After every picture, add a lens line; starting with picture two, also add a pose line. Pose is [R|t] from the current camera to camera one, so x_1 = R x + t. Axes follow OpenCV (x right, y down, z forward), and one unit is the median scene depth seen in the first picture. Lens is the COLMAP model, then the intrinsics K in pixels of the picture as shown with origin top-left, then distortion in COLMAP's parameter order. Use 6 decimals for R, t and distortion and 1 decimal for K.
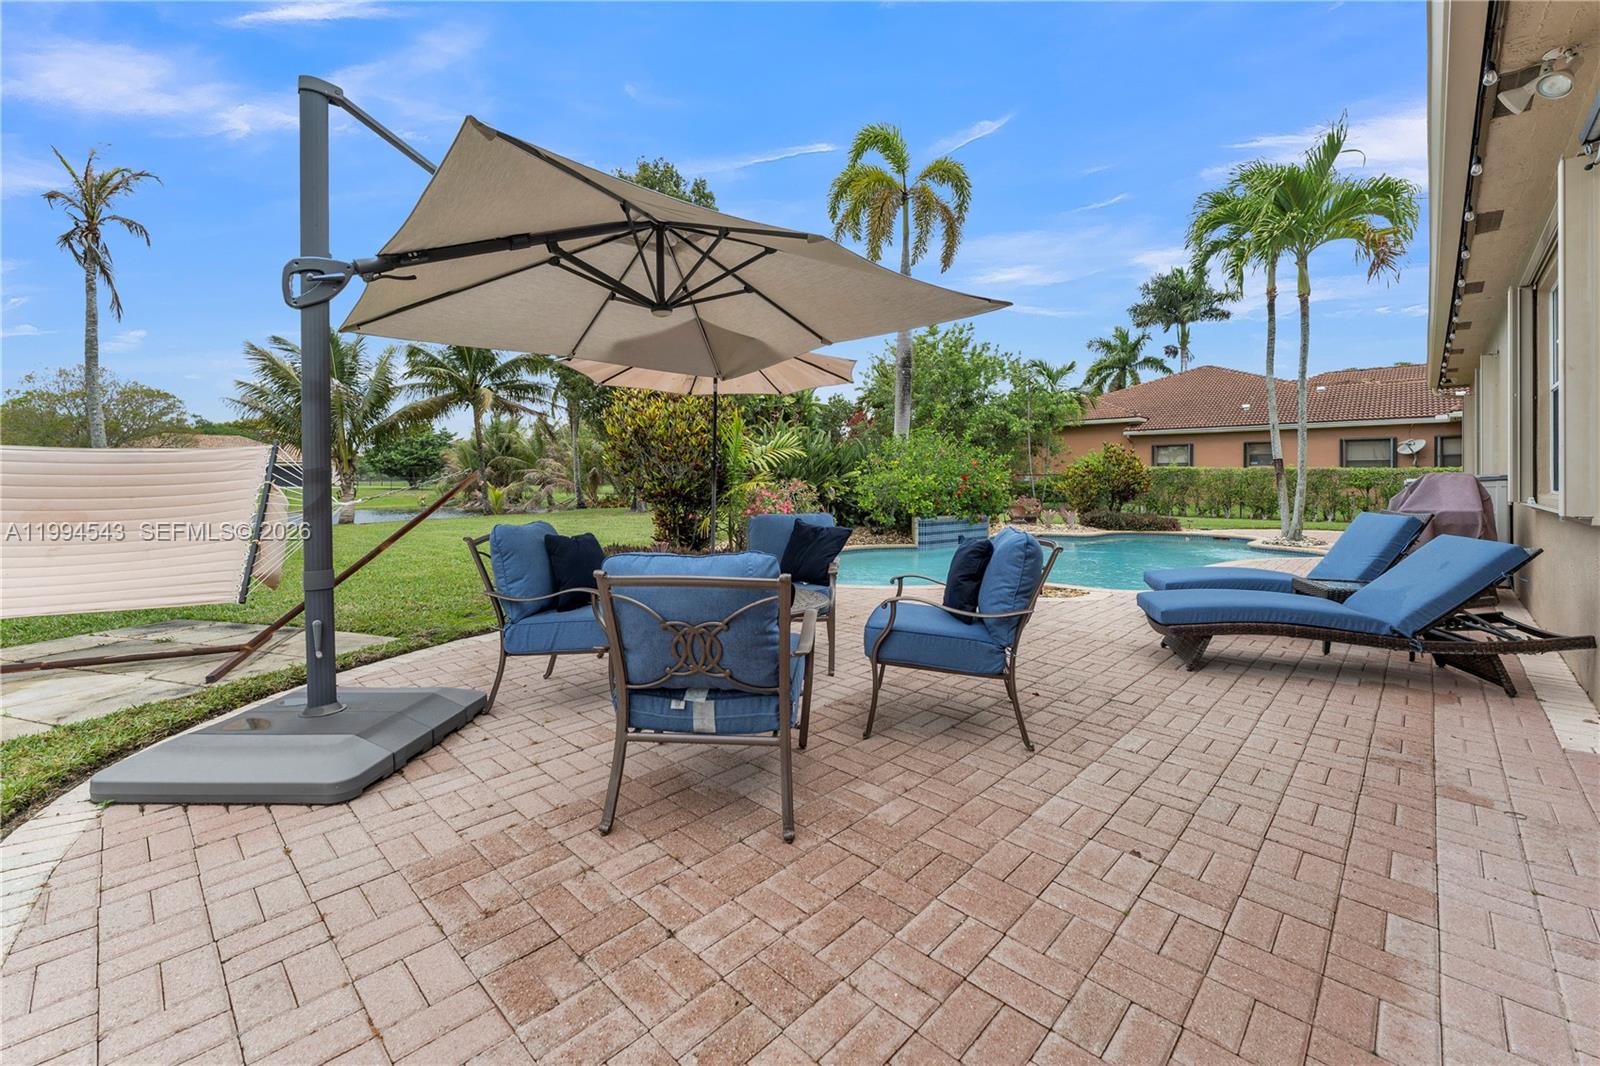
lens RADIAL K [[653.1, 0, 807.2], [0, 653.1, 491.1], [0, 0, 1]] dist [0.002136, -0.000071]
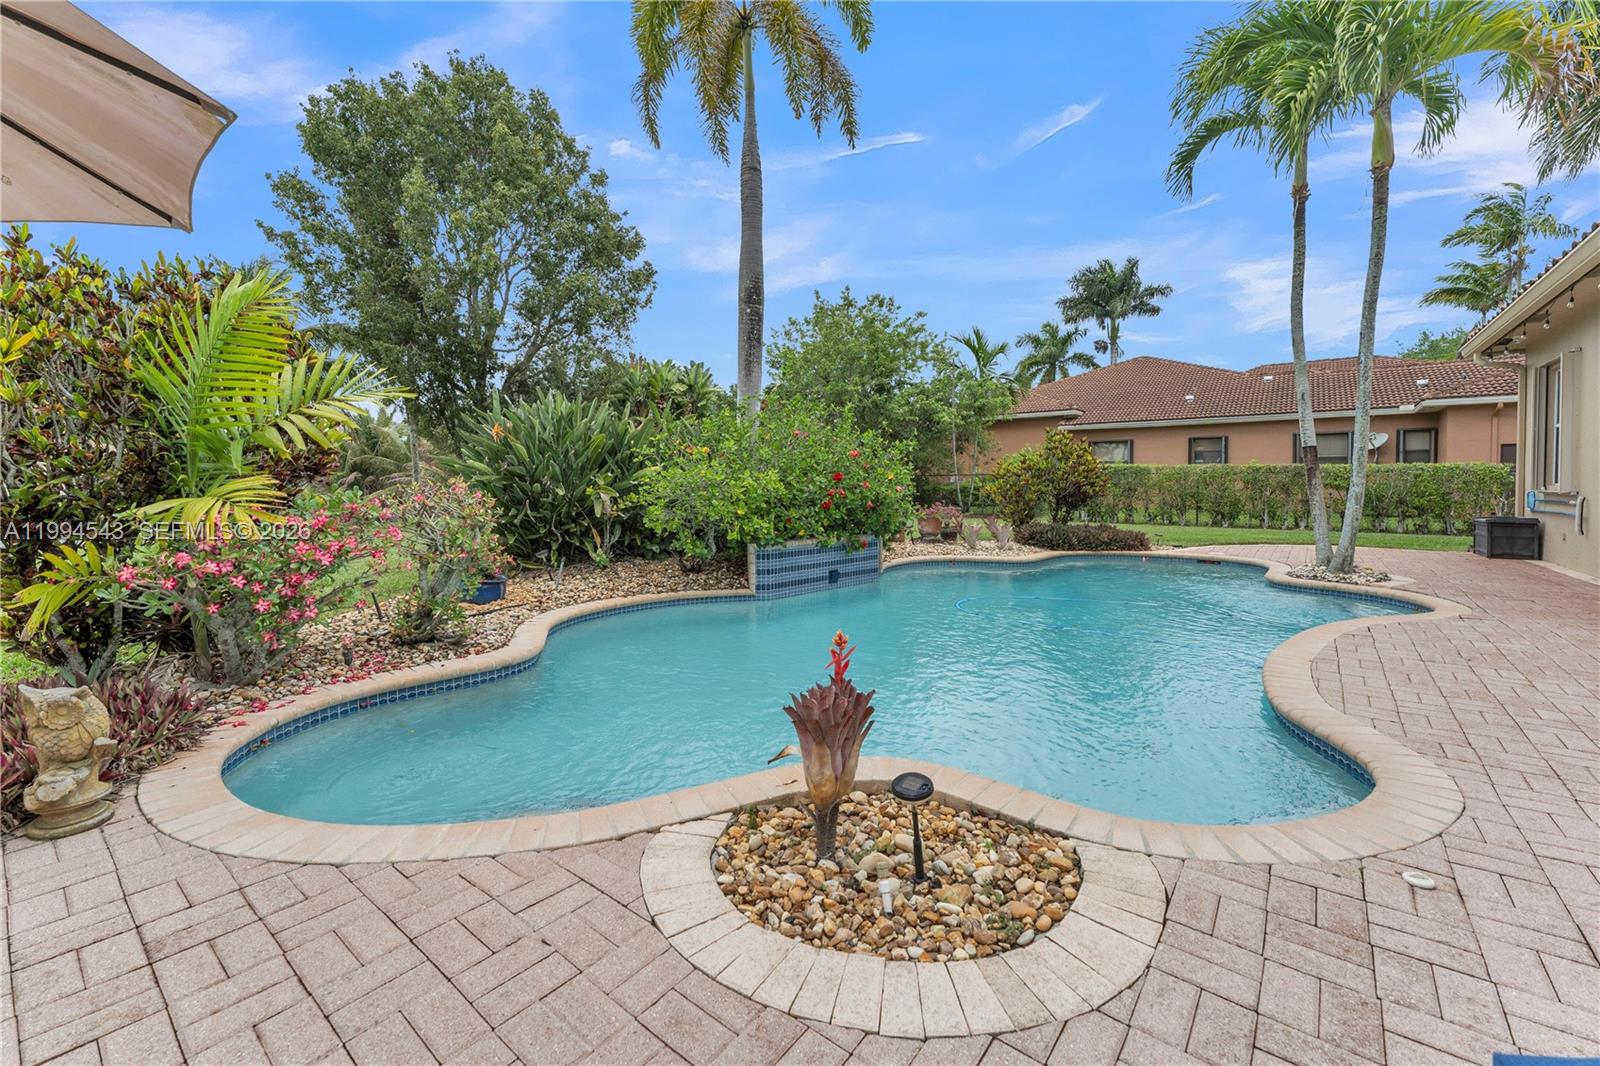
lens RADIAL K [[653.1, 0, 799.7], [0, 653.1, 522.0], [0, 0, 1]] dist [0.002136, -0.000071]
pose [[0.996023, -0.008977, 0.088645, 0.071890], [0.004993, 0.998971, 0.045068, -0.002740], [-0.088959, -0.044446, 0.995043, 0.186939]]
